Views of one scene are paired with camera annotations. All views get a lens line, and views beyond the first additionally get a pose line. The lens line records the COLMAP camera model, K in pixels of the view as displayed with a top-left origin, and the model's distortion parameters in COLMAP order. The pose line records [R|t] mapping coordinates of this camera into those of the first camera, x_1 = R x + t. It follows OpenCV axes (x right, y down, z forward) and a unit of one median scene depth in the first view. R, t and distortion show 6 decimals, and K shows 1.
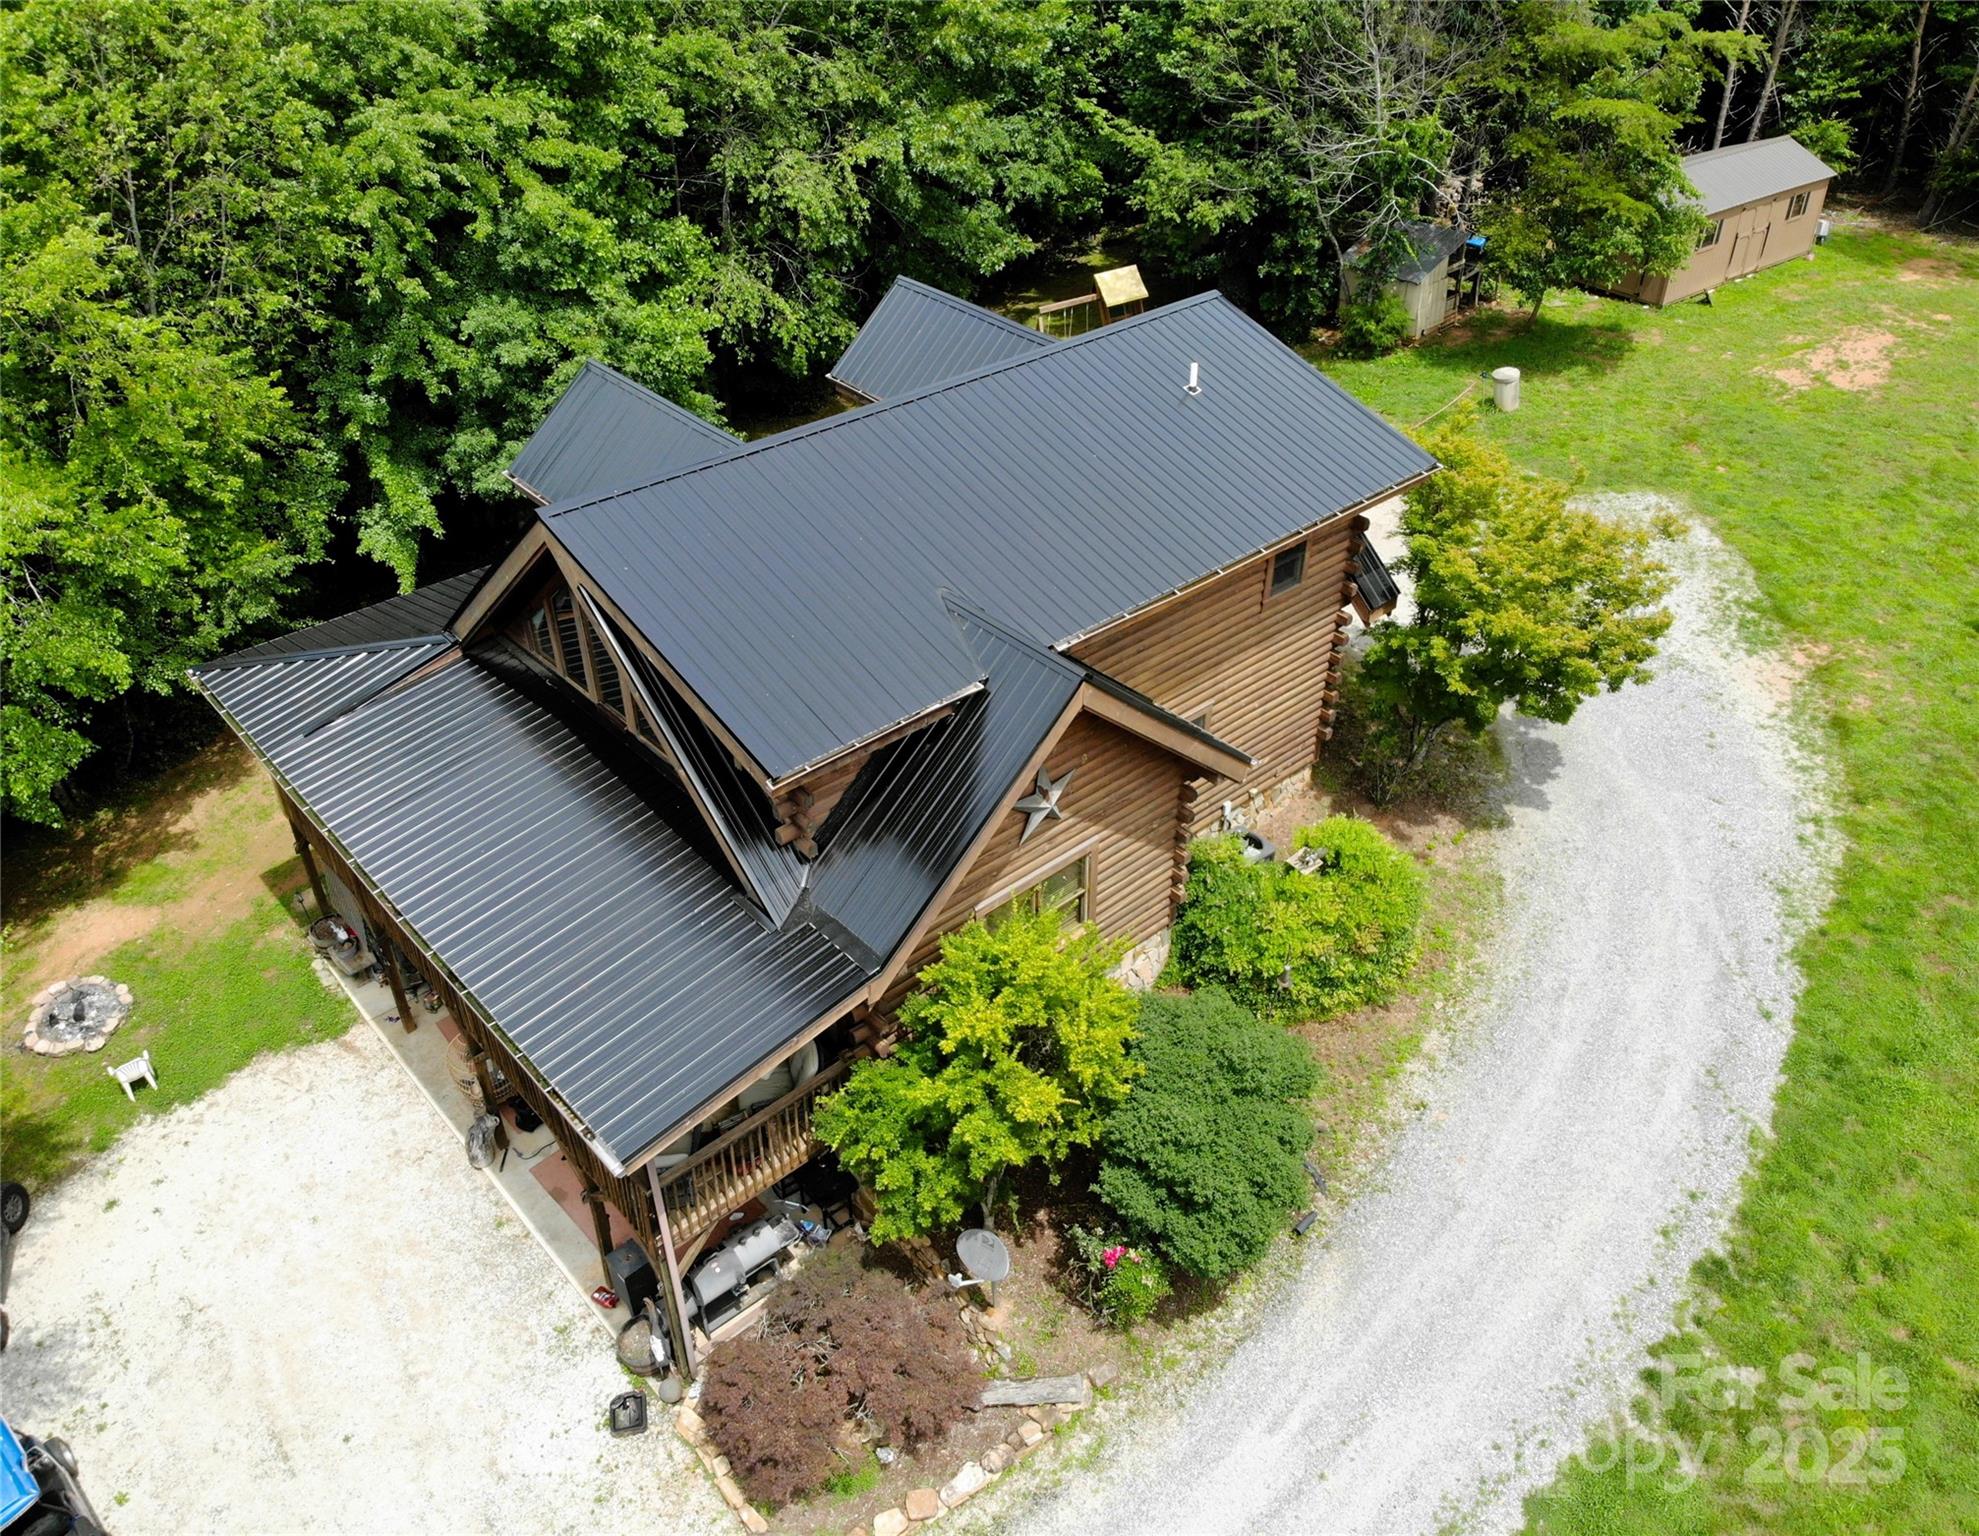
lens RADIAL K [[1482.4, 0, 1033.6], [0, 1482.4, 759.5], [0, 0, 1]] dist [0.078002, -0.185939]
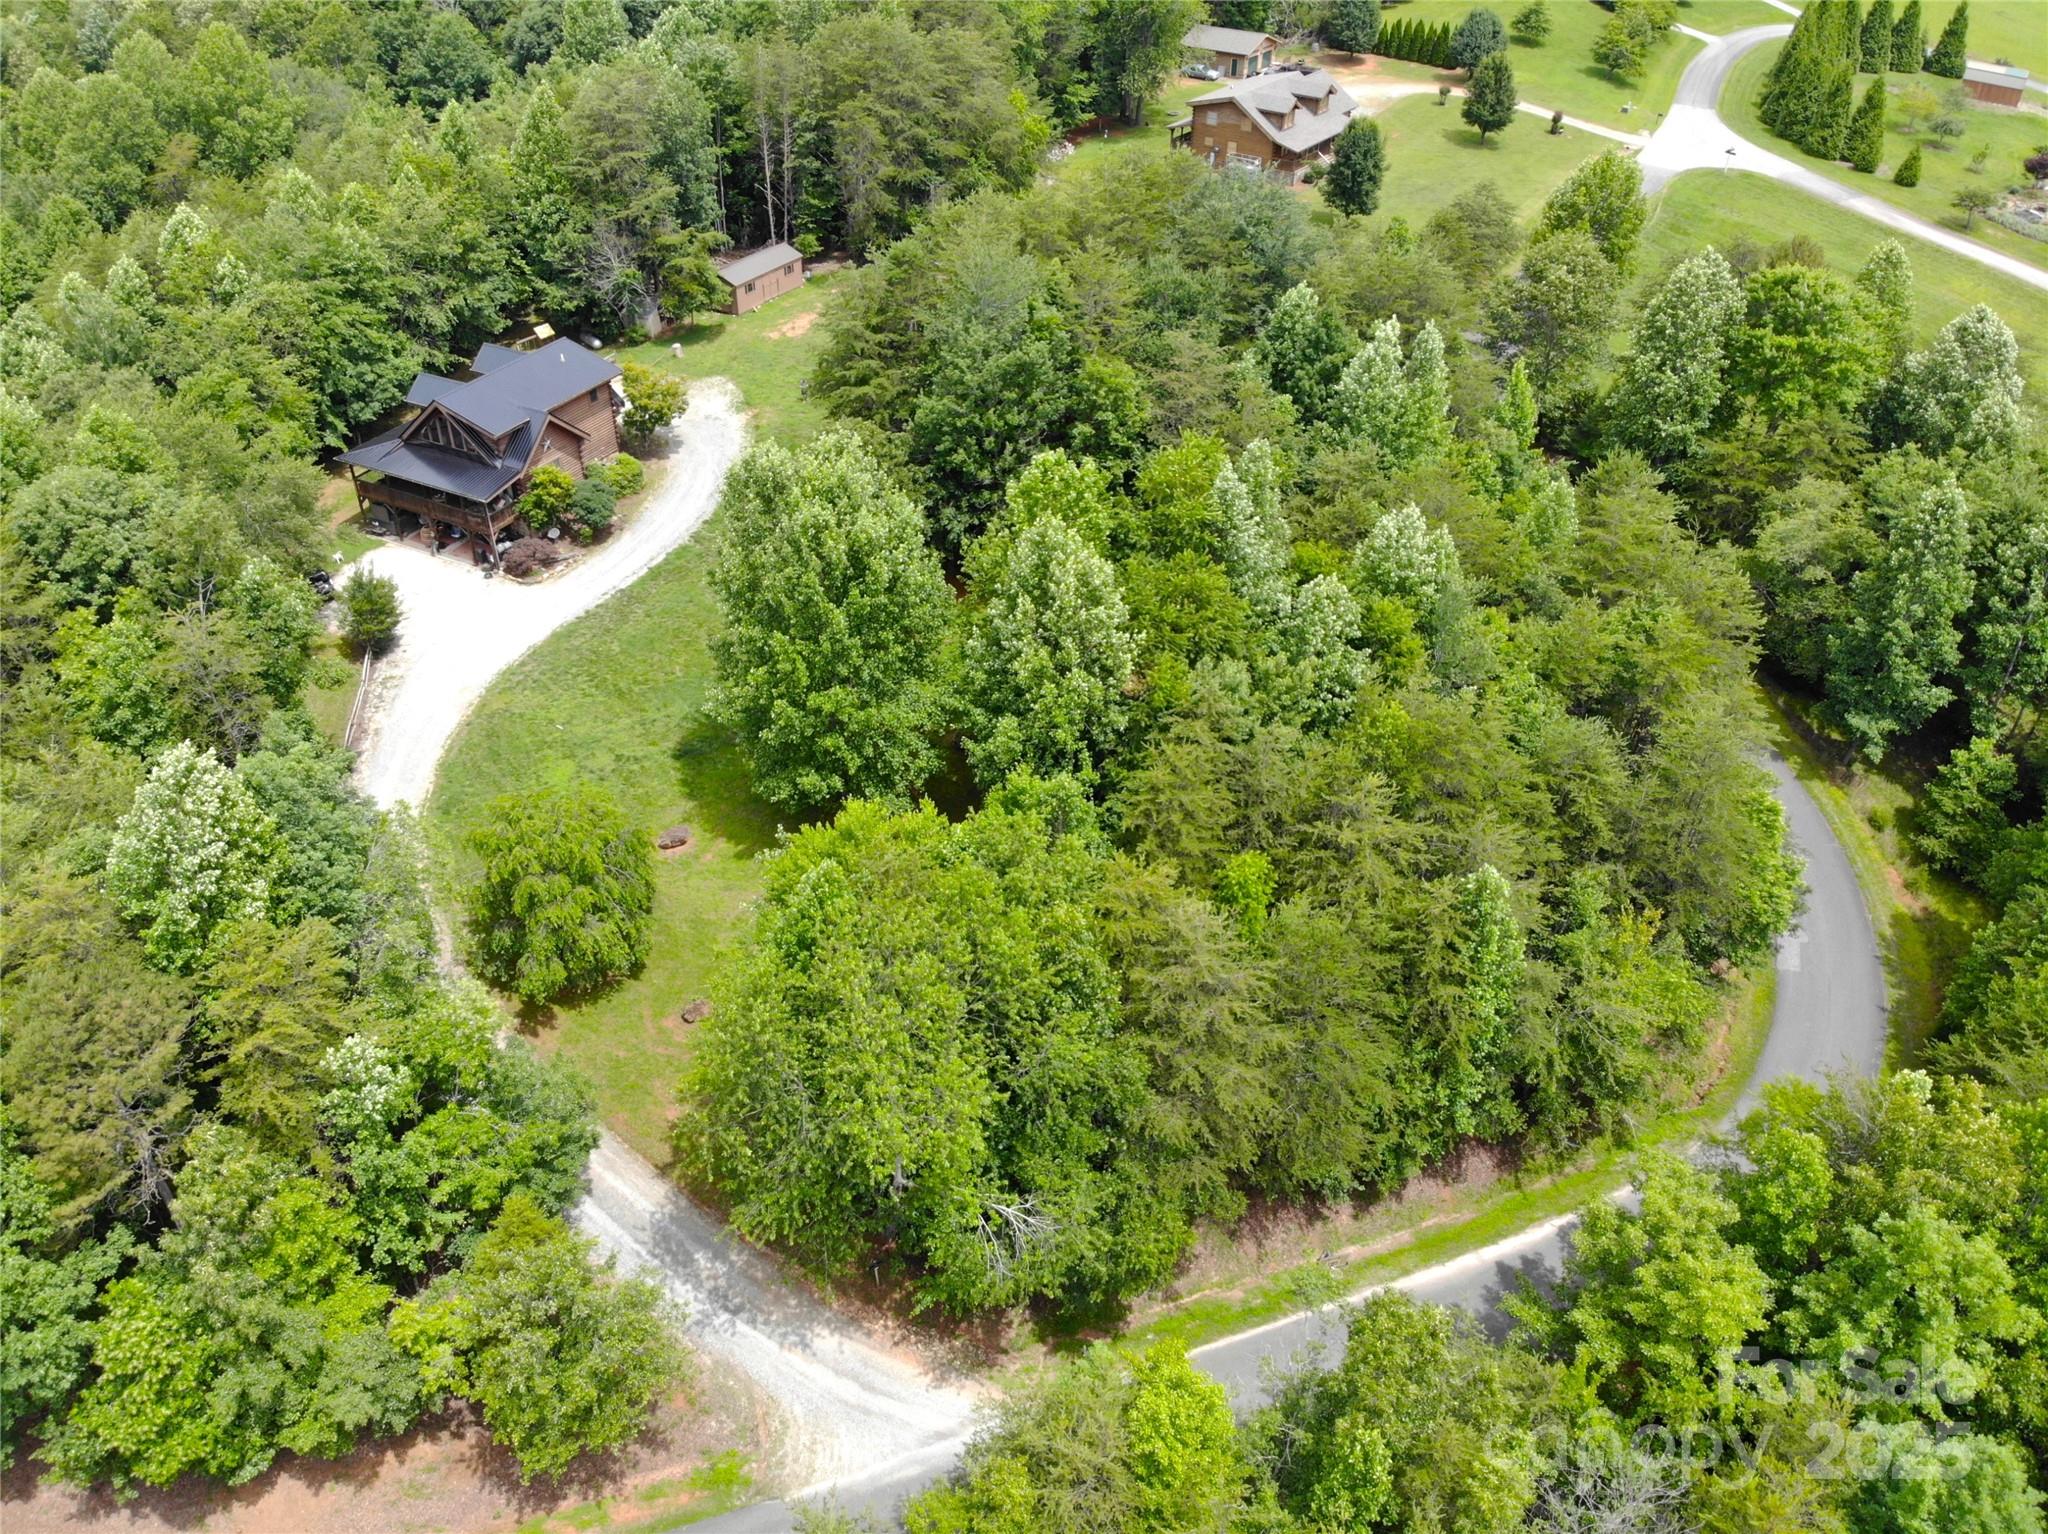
lens RADIAL K [[1536.9, 0, 1030.1], [0, 1536.9, 770.1], [0, 0, 1]] dist [0.098594, -0.214889]
pose [[0.938241, -0.207143, 0.277121, -0.093368], [0.204582, 0.978094, 0.038460, 0.804699], [-0.279017, 0.020609, 0.960065, -2.911300]]
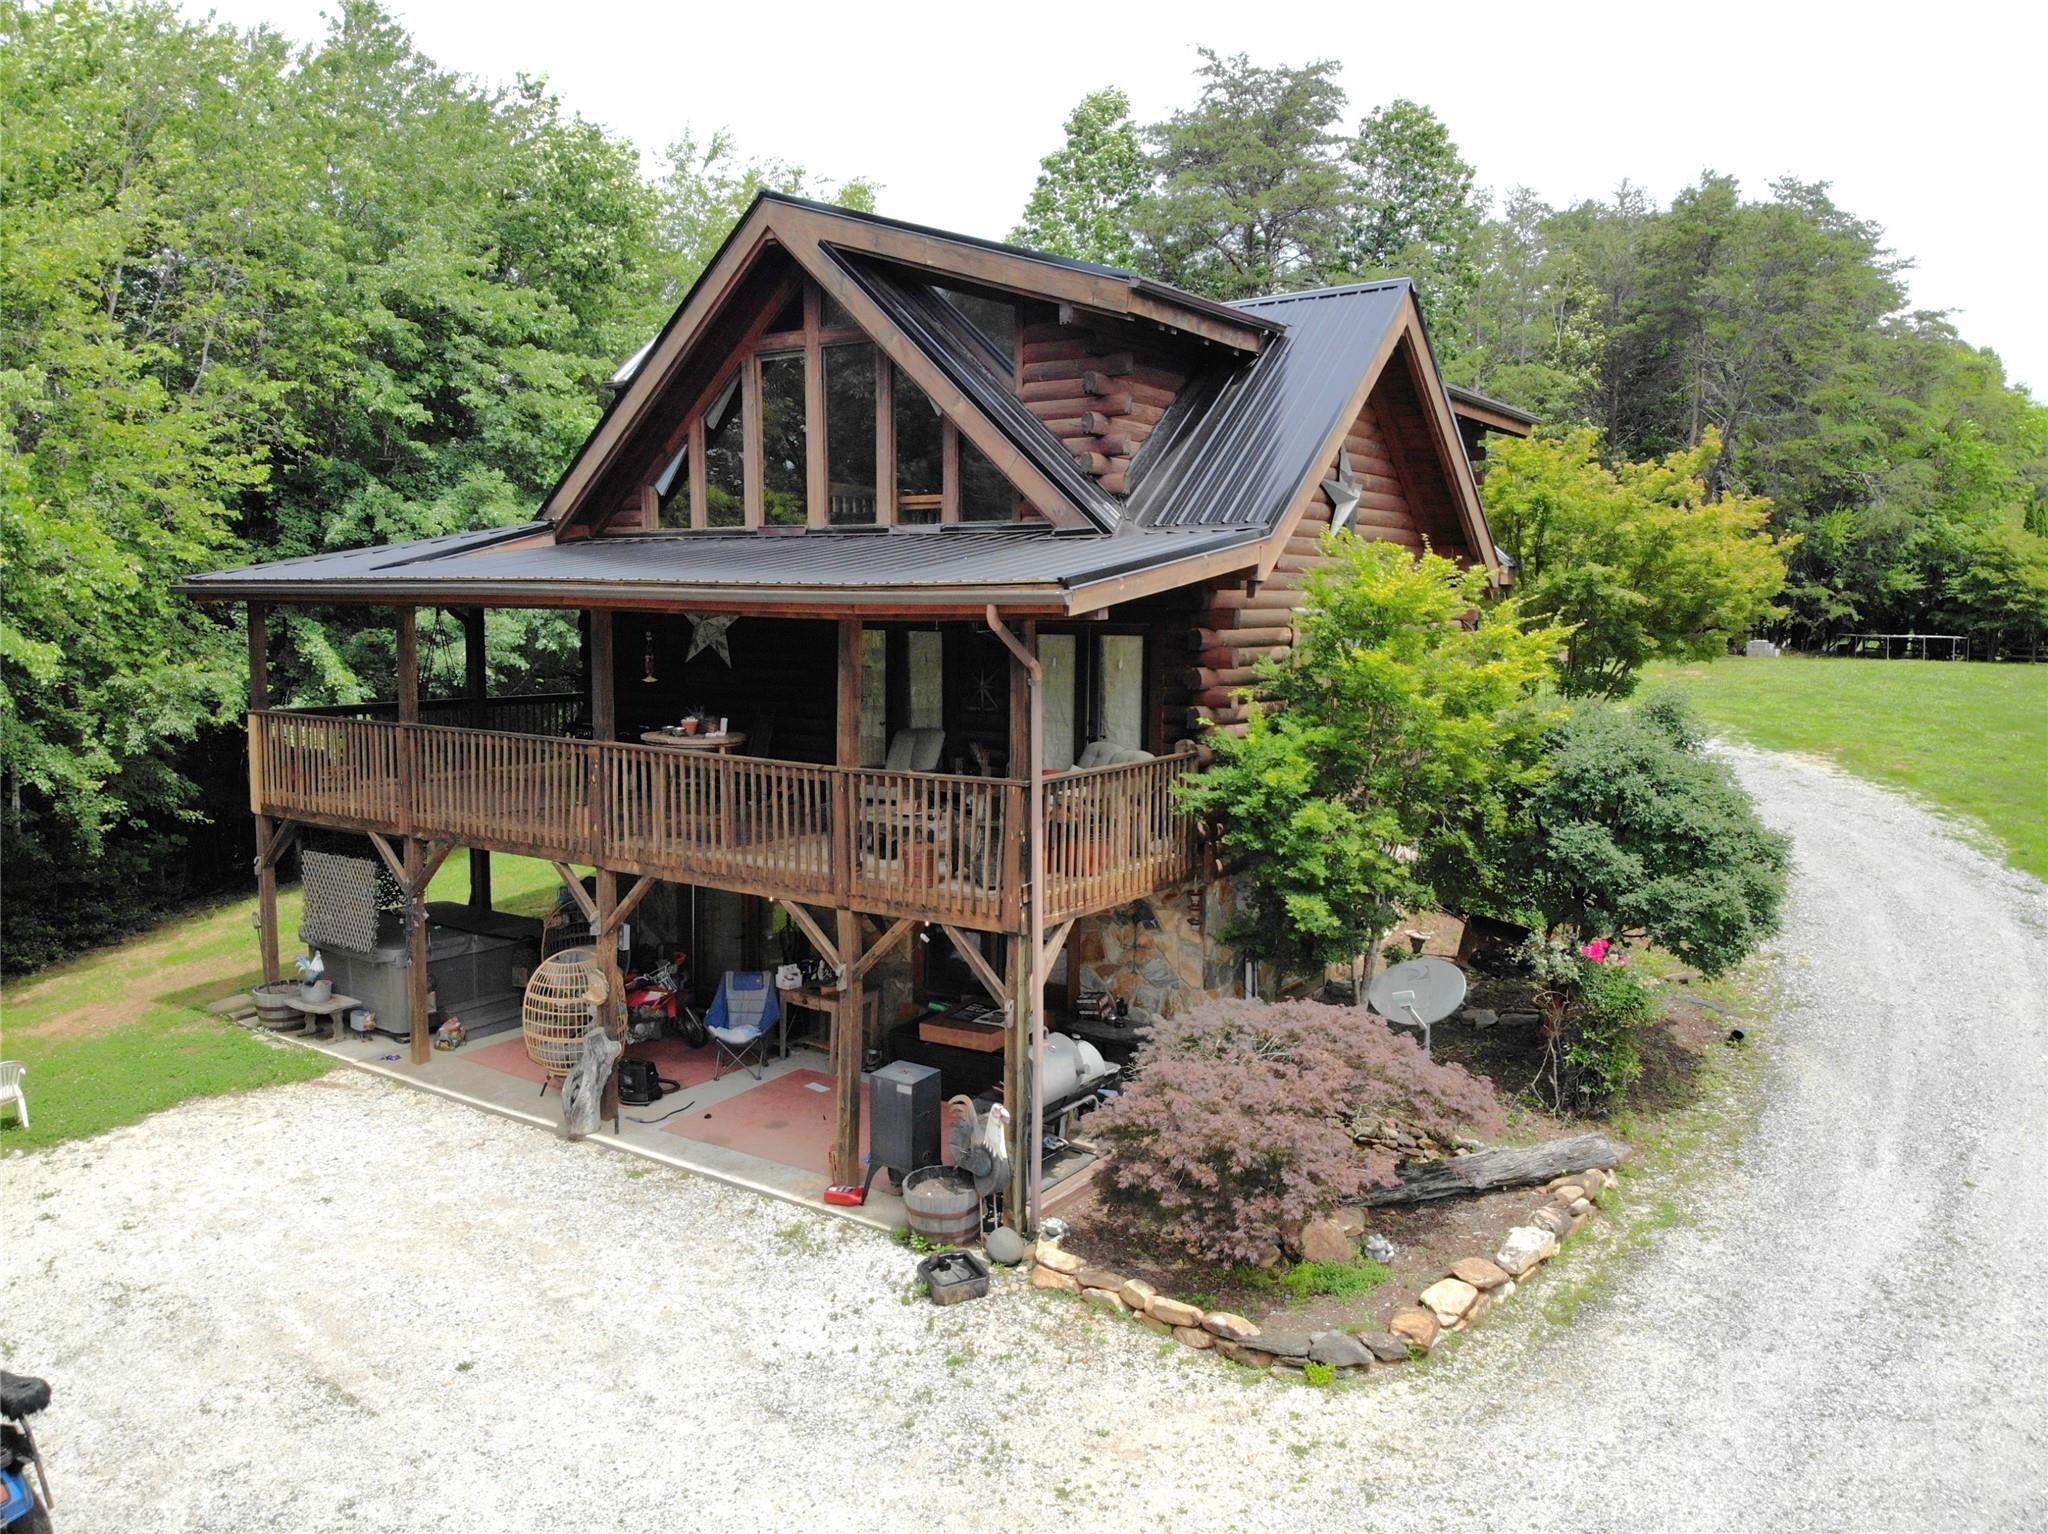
lens RADIAL K [[1491.1, 0, 1024.0], [0, 1491.1, 767.0], [0, 0, 1]] dist [0.089547, -0.227668]
pose [[0.975743, -0.032101, 0.216551, -0.236836], [0.136587, 0.862311, -0.487610, 0.360923], [-0.171081, 0.505360, 0.845779, 0.235777]]
